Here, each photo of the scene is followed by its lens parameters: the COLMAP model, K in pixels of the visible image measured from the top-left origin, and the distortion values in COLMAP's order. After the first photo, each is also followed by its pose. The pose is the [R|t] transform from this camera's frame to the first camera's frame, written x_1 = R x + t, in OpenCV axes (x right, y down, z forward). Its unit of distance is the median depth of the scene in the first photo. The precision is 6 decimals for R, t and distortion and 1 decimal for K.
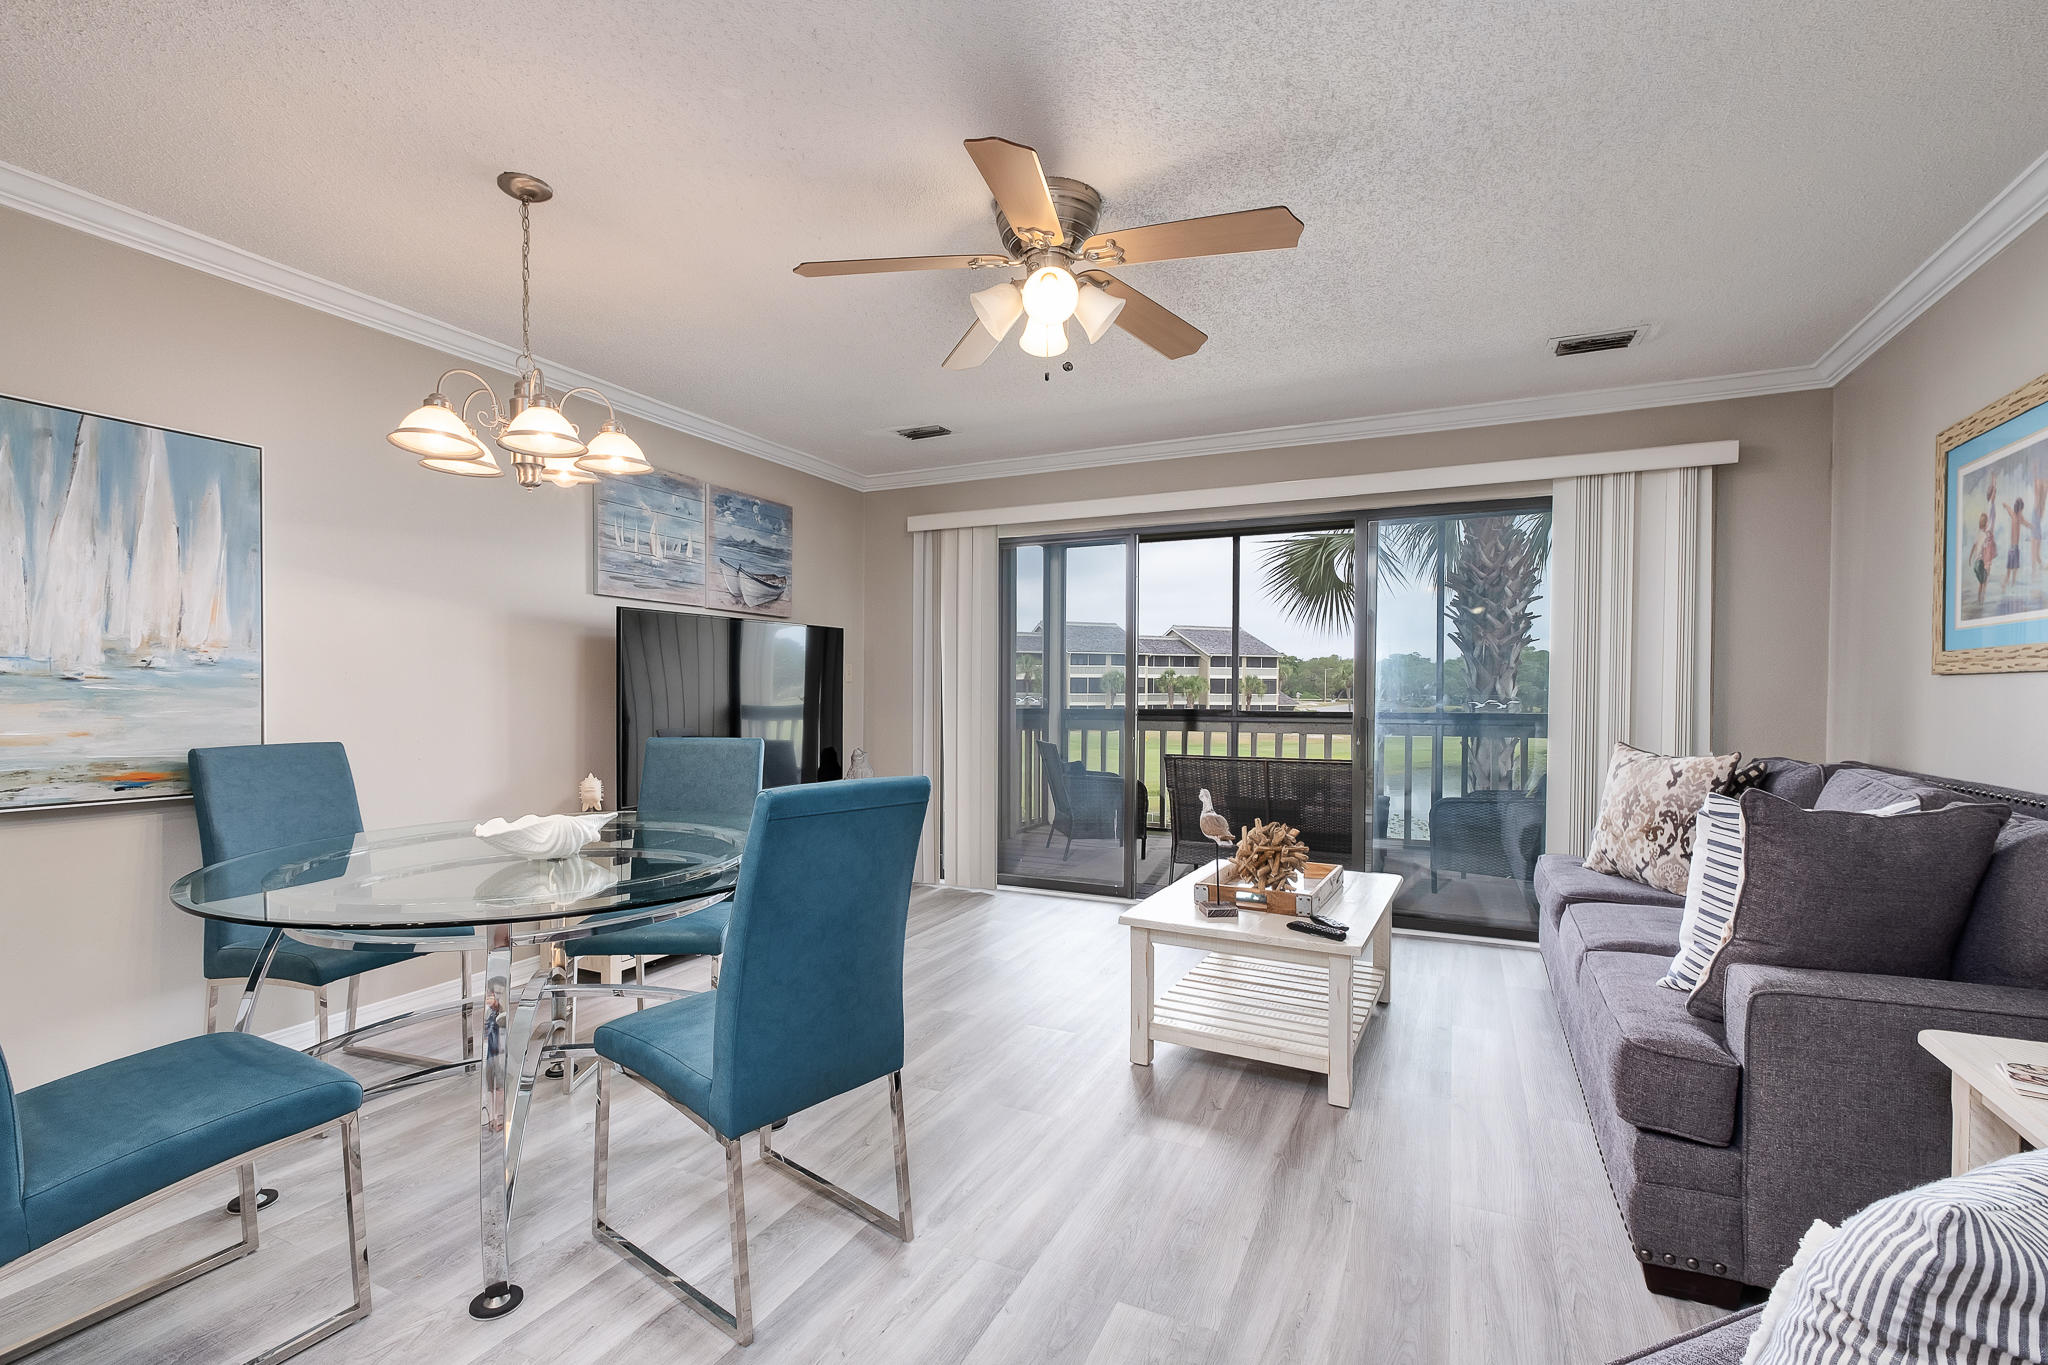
lens RADIAL K [[888.6, 0, 1013.4], [0, 888.6, 709.7], [0, 0, 1]] dist [0.000851, -0.003554]
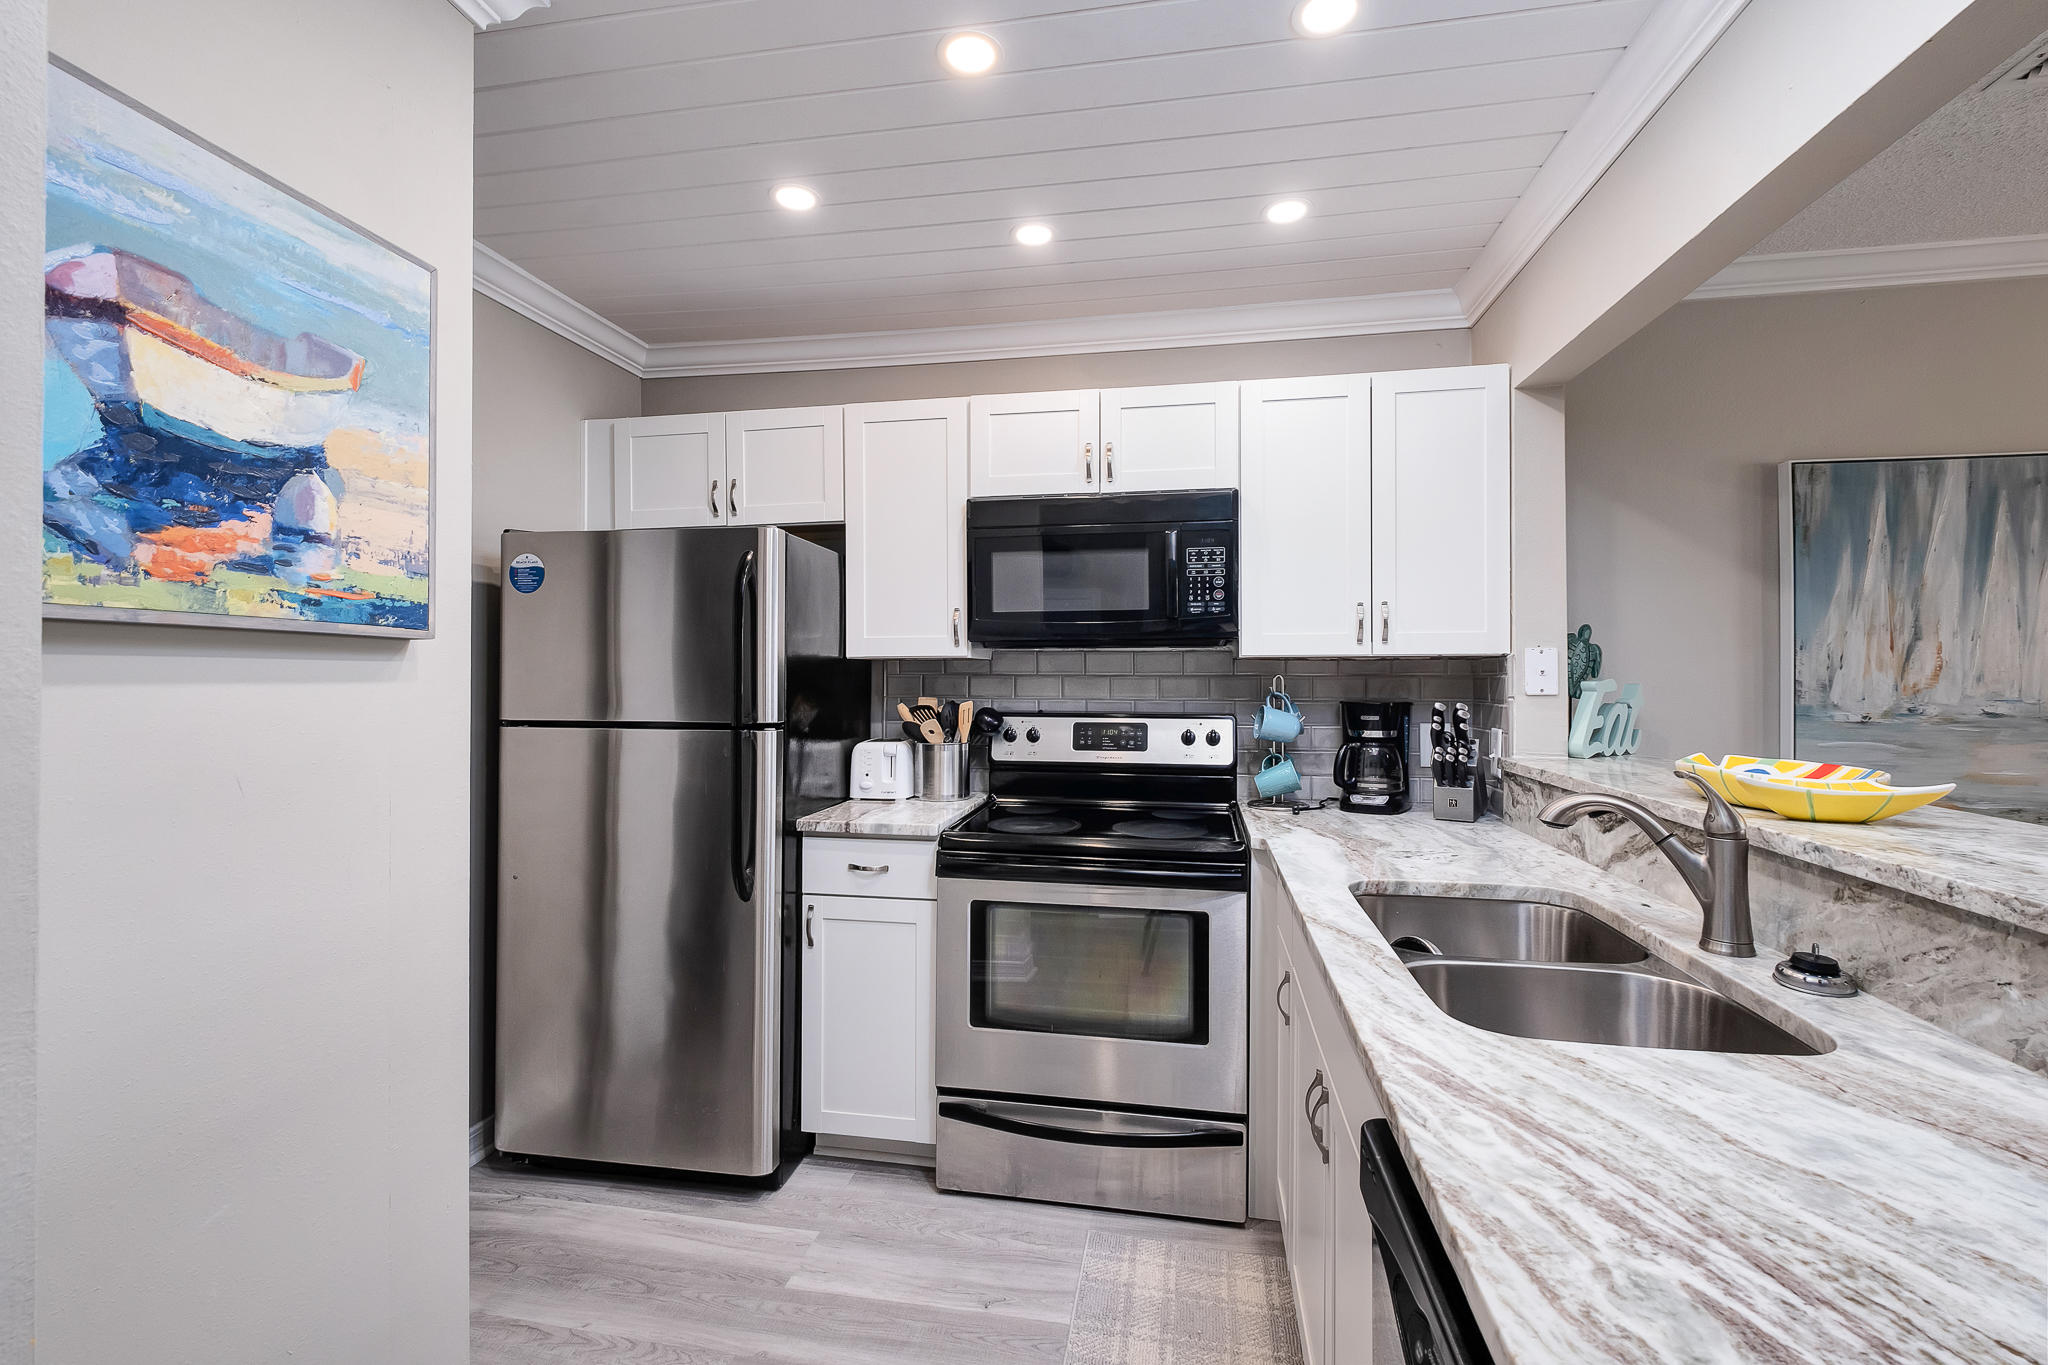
lens RADIAL K [[888.6, 0, 1030.7], [0, 888.6, 668.7], [0, 0, 1]] dist [0.000851, -0.003554]
pose [[0.269659, -0.012805, -0.962871, -0.297426], [-0.016309, 0.999707, -0.017863, -0.040817], [0.962818, 0.020520, 0.269371, -0.277040]]
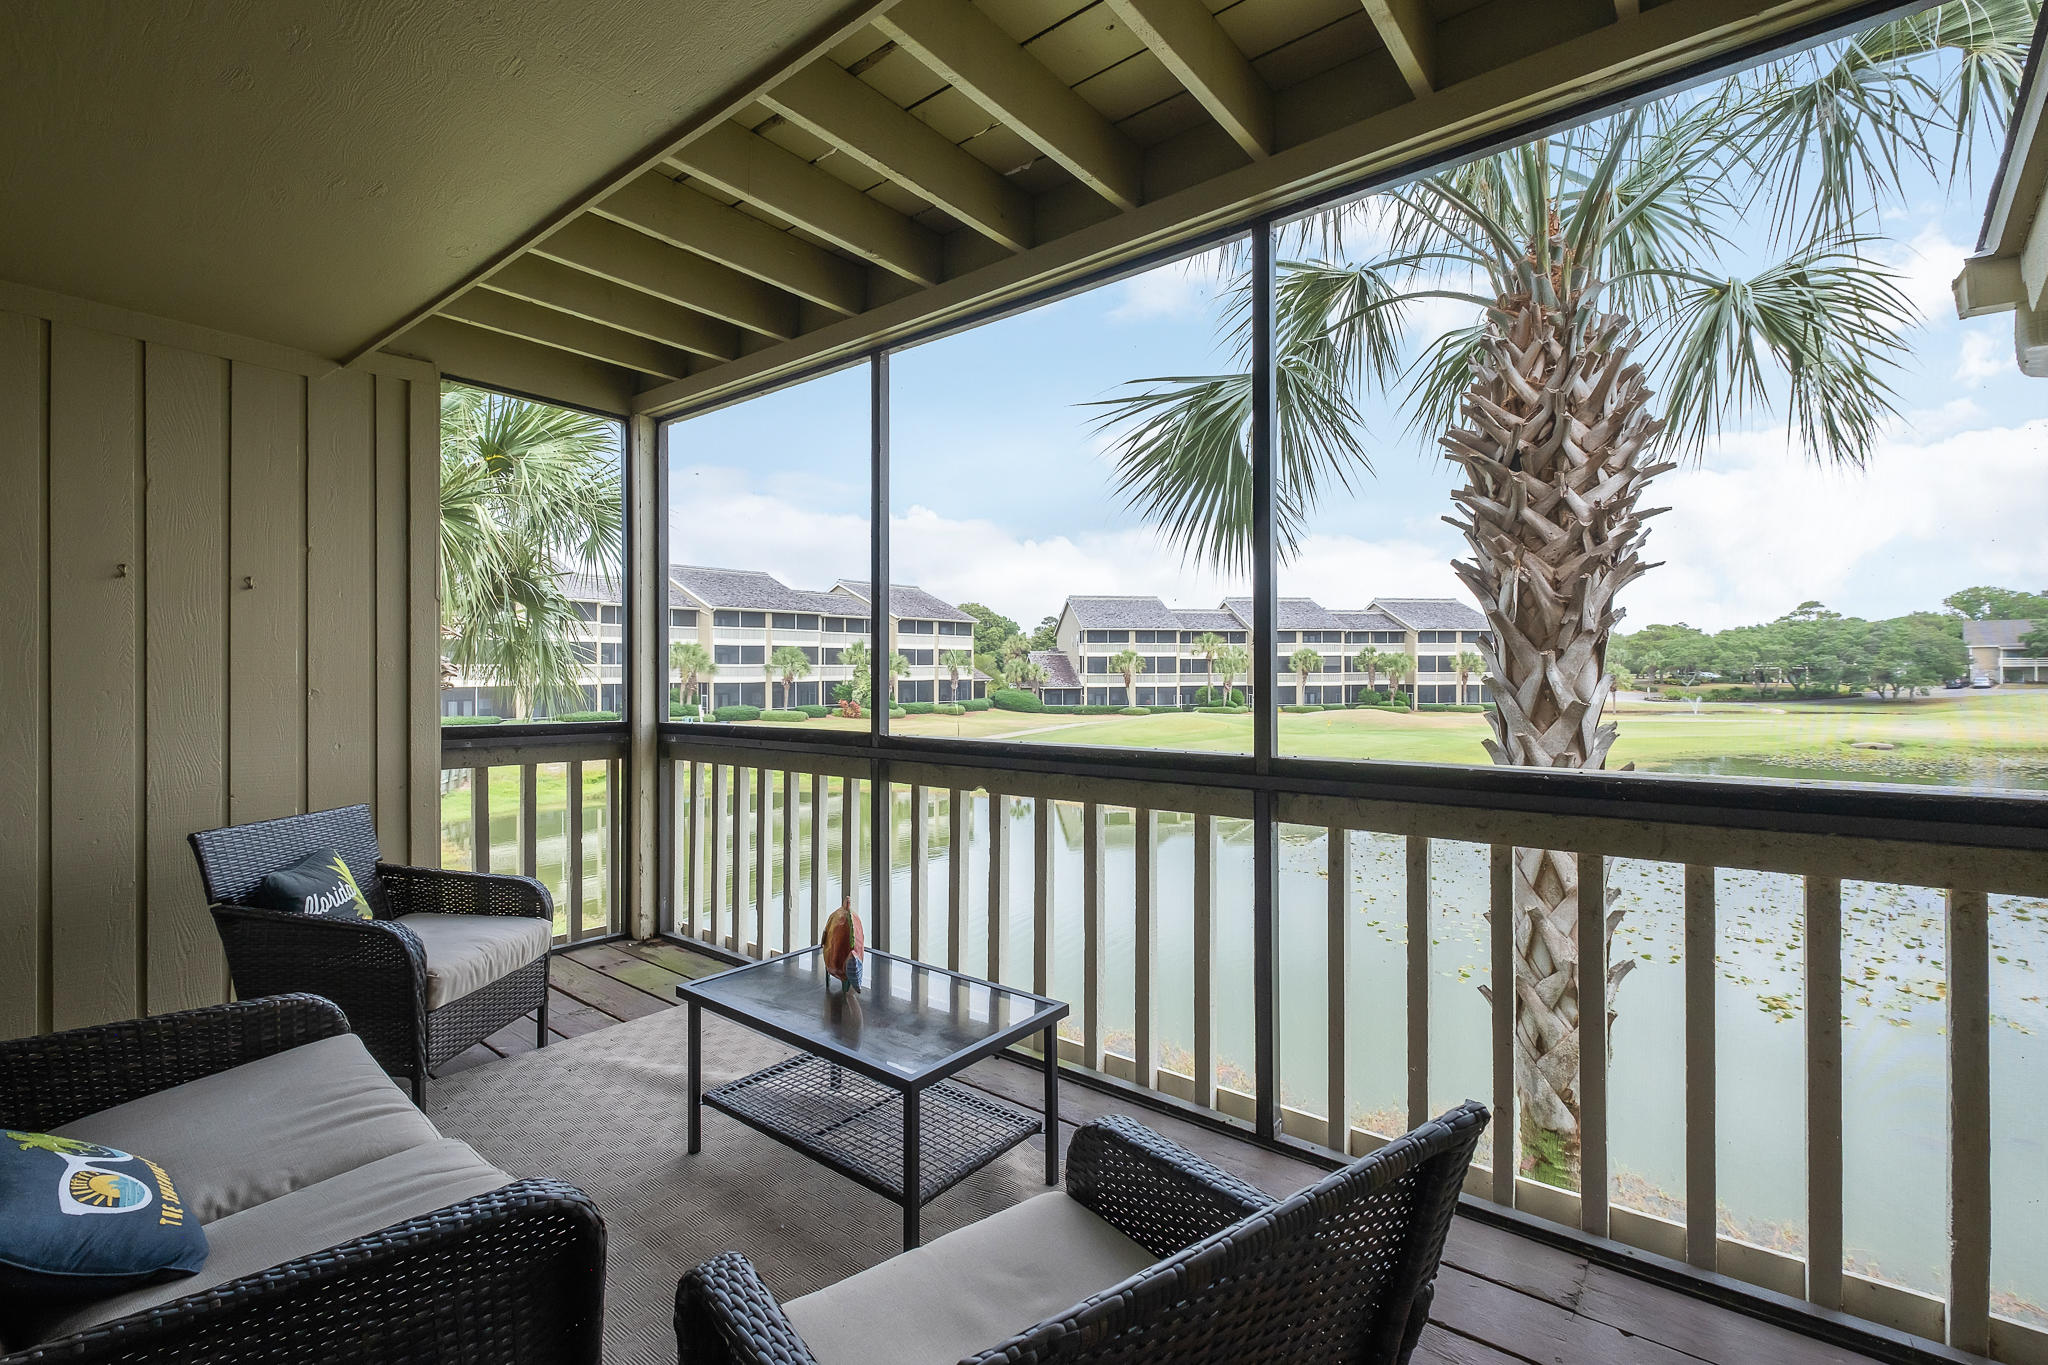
lens RADIAL K [[888.6, 0, 1033.8], [0, 888.6, 679.1], [0, 0, 1]] dist [0.000851, -0.003554]
pose [[0.977483, -0.007047, -0.210897, 0.976957], [0.004439, 0.999908, -0.012839, -0.051755], [0.210968, 0.011614, 0.977424, 1.326016]]
